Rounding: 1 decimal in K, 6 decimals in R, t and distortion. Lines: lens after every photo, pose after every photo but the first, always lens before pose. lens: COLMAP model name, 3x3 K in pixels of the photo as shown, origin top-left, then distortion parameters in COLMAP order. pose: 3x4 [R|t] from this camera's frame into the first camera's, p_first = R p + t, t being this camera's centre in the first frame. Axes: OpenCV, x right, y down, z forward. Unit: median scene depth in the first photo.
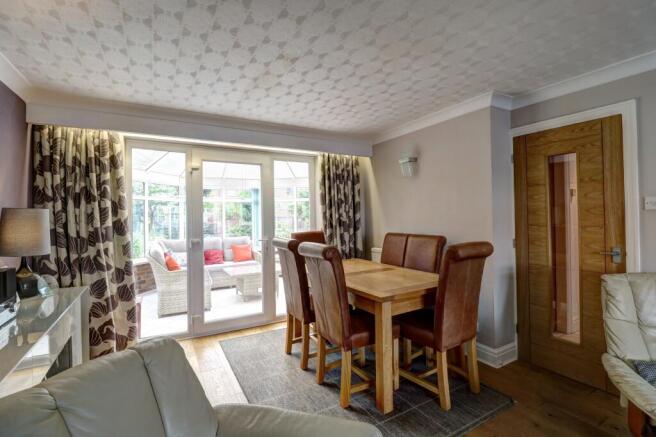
lens RADIAL K [[313.8, 0, 337.1], [0, 313.8, 215.0], [0, 0, 1]] dist [-0.003491, -0.011509]
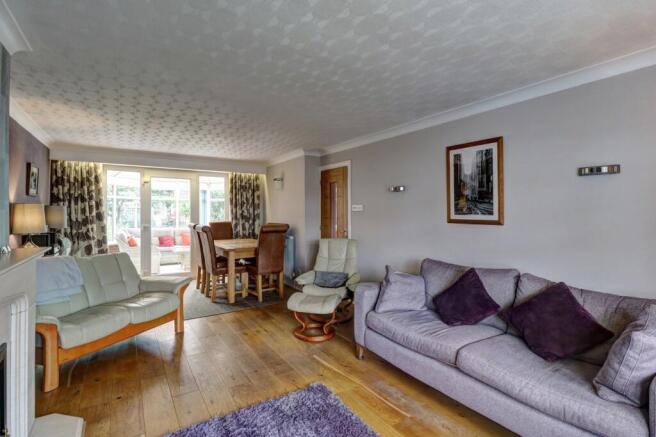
lens RADIAL K [[313.8, 0, 337.1], [0, 313.8, 215.0], [0, 0, 1]] dist [-0.003491, -0.011509]
pose [[0.997118, 0.014558, 0.074455, 0.521712], [-0.015116, 0.999862, 0.006942, -0.000646], [-0.074343, -0.008047, 0.997200, -0.877298]]
